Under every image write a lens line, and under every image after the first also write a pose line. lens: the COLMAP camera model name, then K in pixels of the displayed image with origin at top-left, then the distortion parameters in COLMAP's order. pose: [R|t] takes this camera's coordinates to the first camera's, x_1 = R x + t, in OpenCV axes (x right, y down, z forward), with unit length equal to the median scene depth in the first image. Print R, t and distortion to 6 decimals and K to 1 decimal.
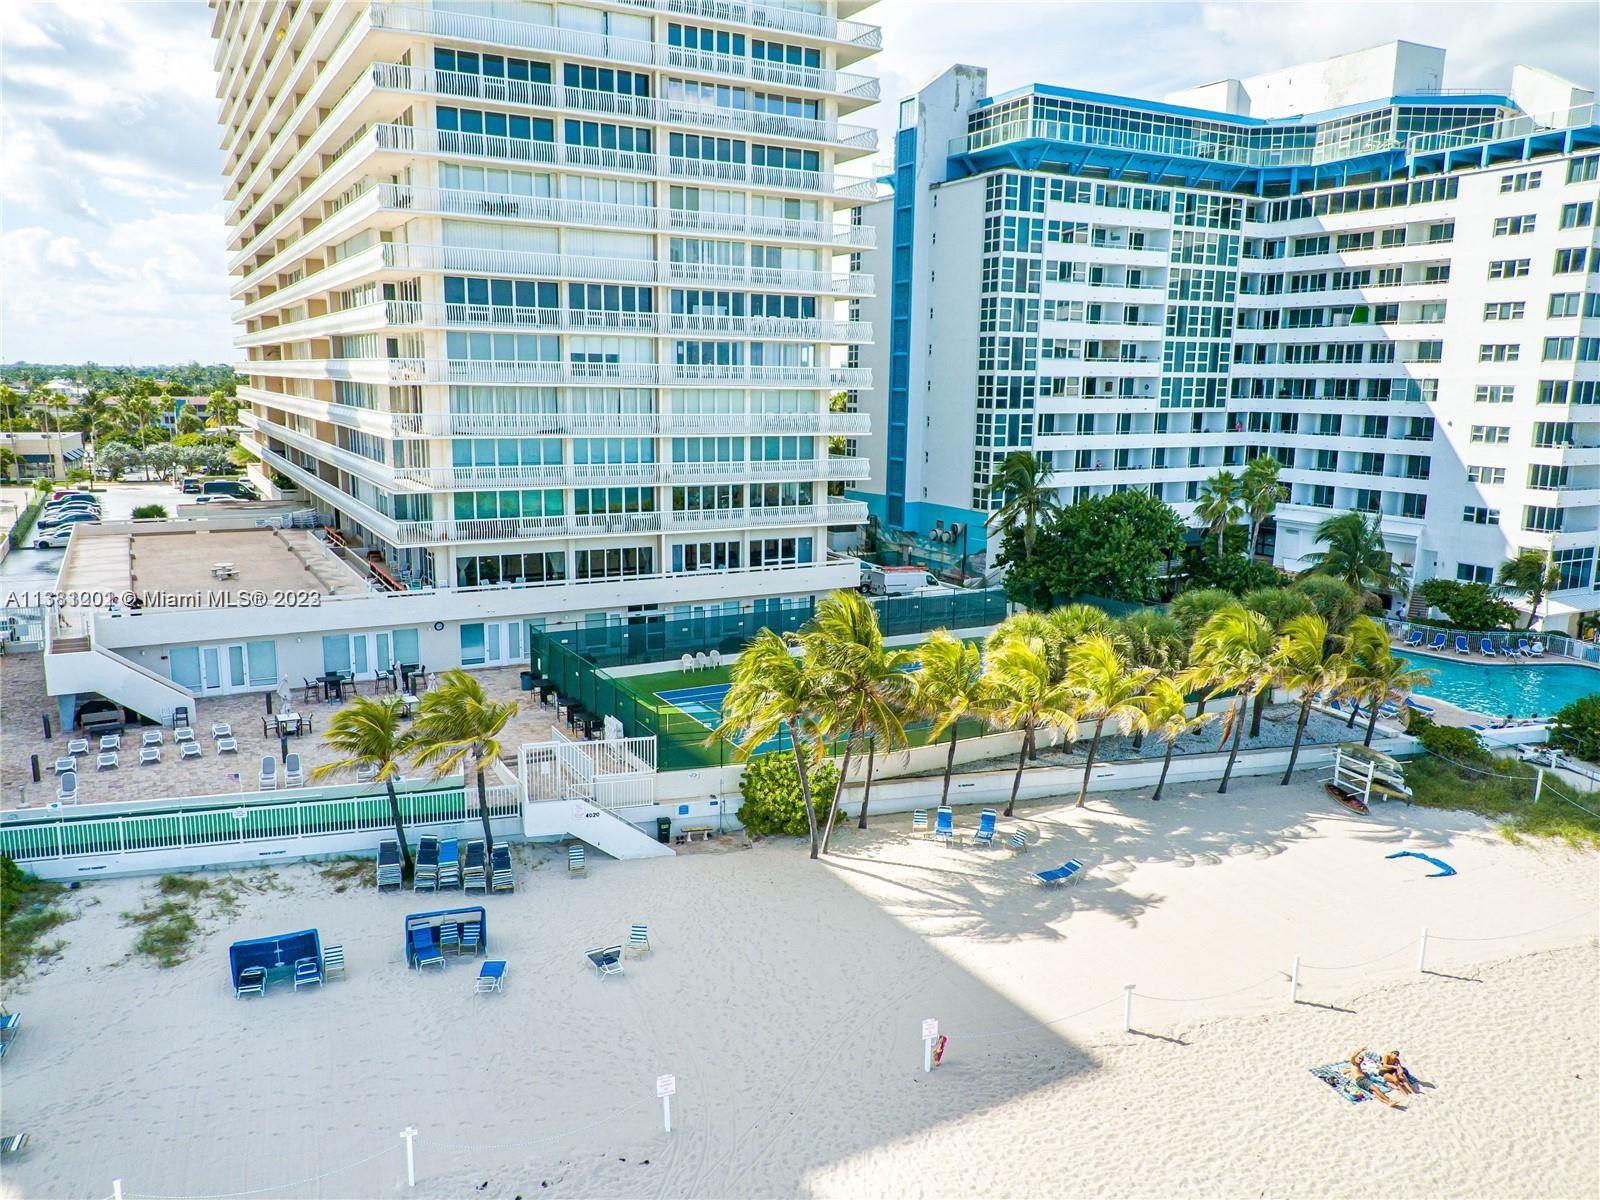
lens RADIAL K [[1236.5, 0, 795.2], [0, 1236.5, 596.7], [0, 0, 1]] dist [-0.006740, 0.019172]
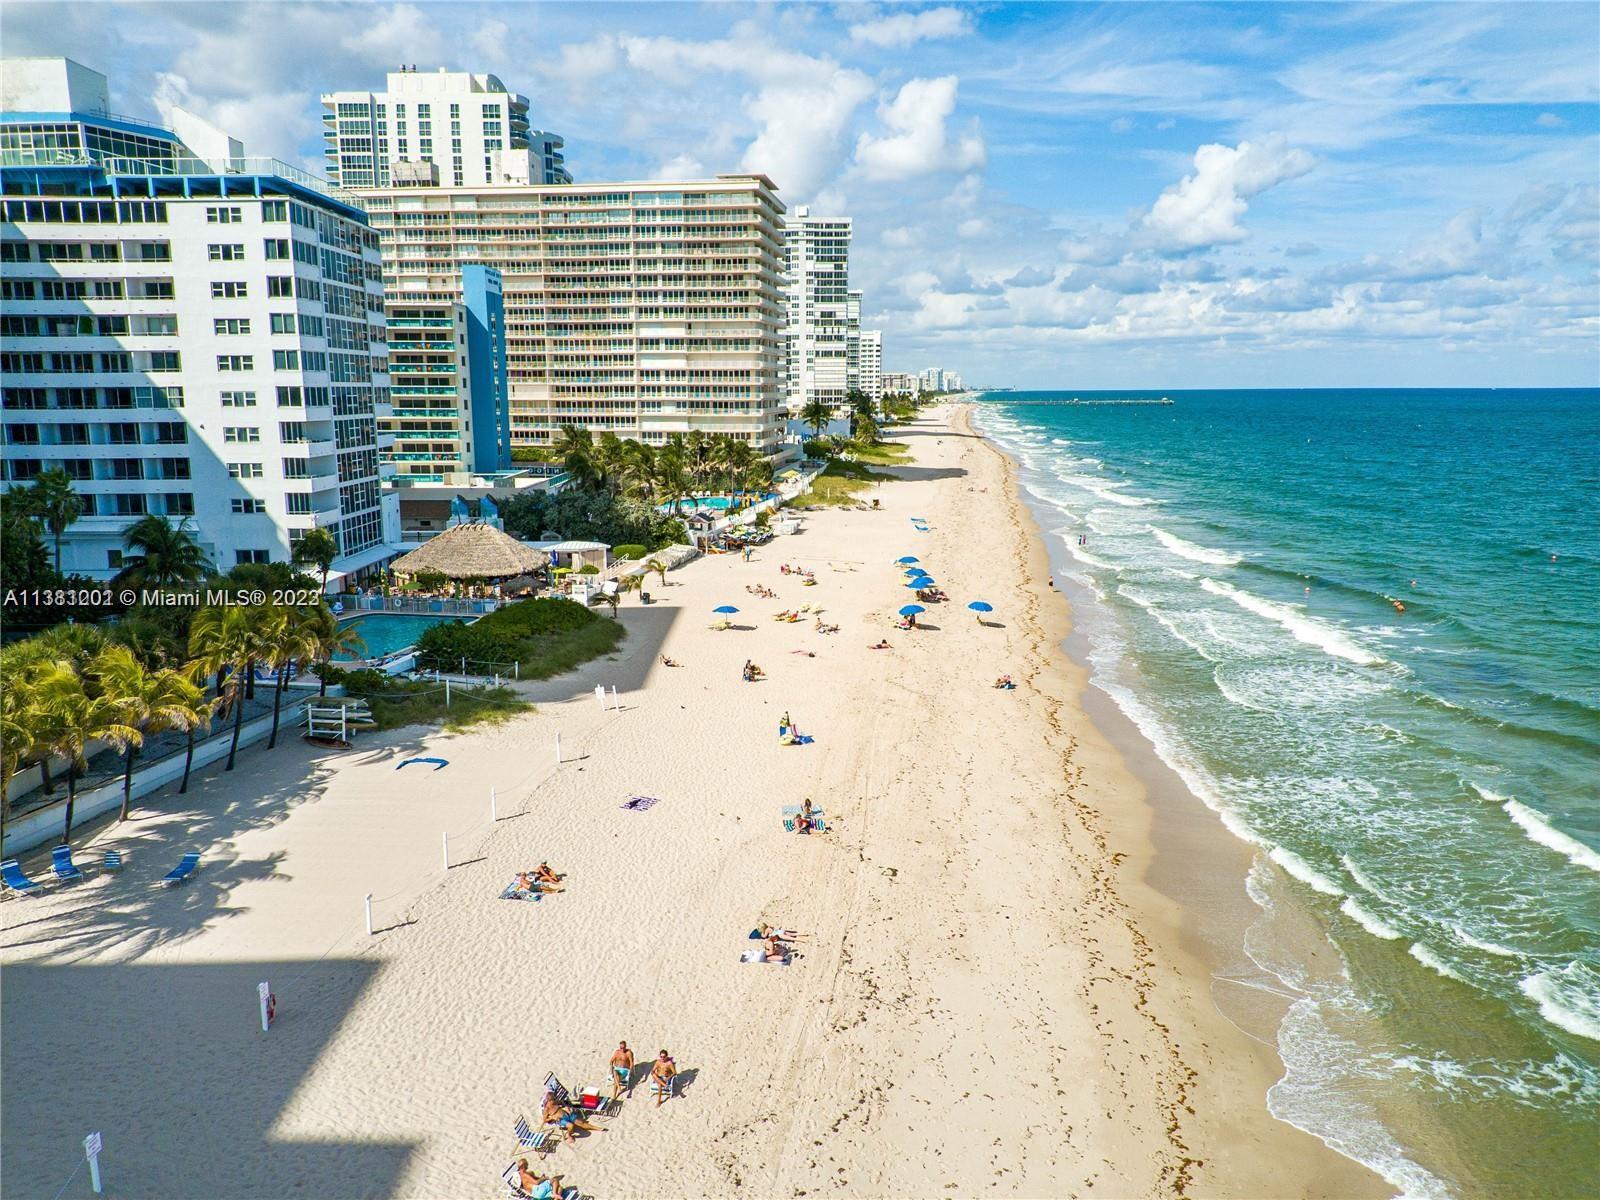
lens RADIAL K [[1323.8, 0, 816.2], [0, 1323.8, 603.7], [0, 0, 1]] dist [0.015714, -0.013551]
pose [[0.426952, -0.163120, 0.889440, -0.328081], [0.170359, 0.980492, 0.098043, -0.008640], [-0.888082, 0.109665, 0.446412, 0.001939]]
